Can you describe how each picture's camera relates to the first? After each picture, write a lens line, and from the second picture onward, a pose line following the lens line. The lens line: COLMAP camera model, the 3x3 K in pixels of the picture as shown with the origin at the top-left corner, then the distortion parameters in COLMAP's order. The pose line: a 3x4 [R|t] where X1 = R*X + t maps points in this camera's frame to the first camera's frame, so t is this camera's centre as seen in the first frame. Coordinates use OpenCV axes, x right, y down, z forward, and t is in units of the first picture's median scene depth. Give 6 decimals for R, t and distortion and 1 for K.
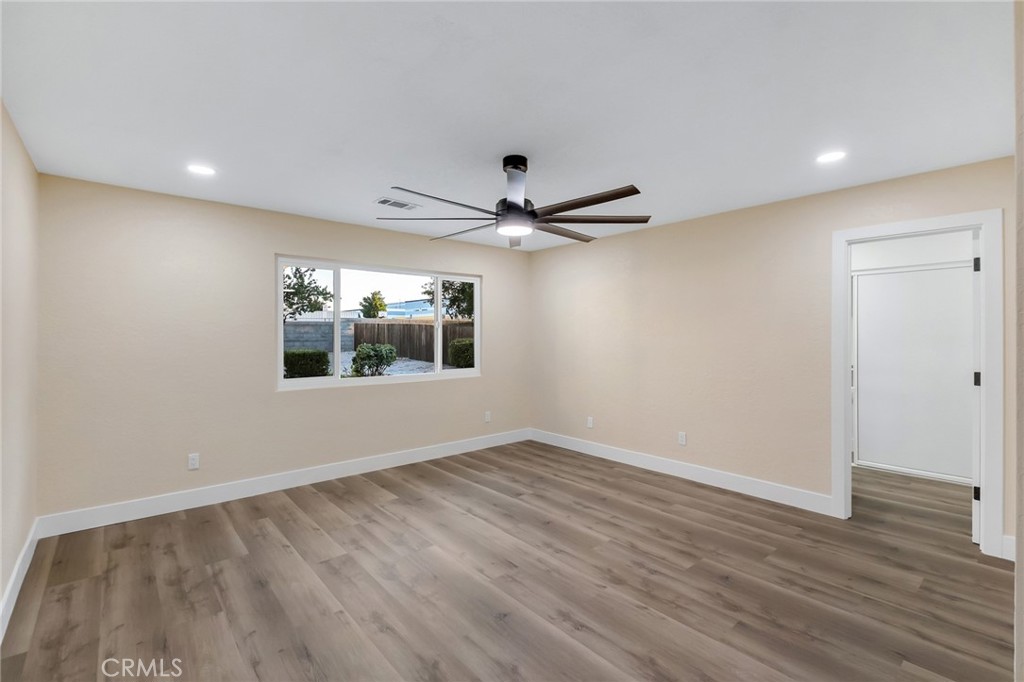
lens RADIAL K [[440.1, 0, 514.9], [0, 440.1, 341.0], [0, 0, 1]] dist [-0.005277, -0.000514]
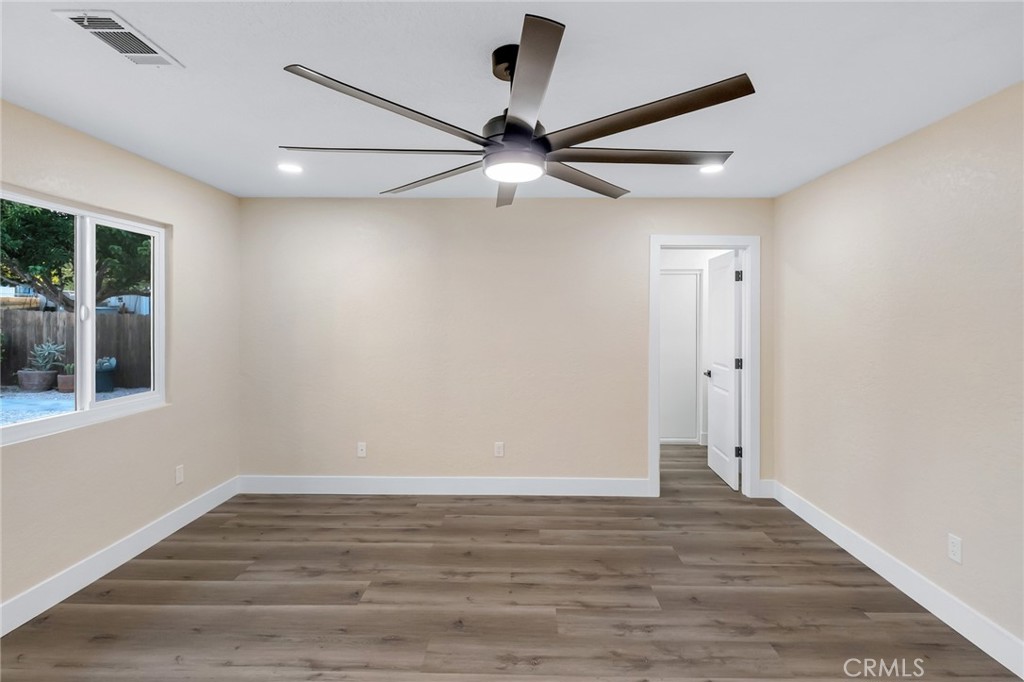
lens RADIAL K [[487.9, 0, 525.2], [0, 487.9, 322.5], [0, 0, 1]] dist [0.005908, -0.002194]
pose [[0.678994, -0.003322, 0.734137, -0.375432], [0.007799, 0.999966, -0.002688, -0.032131], [-0.734103, 0.007551, 0.678996, 0.405577]]
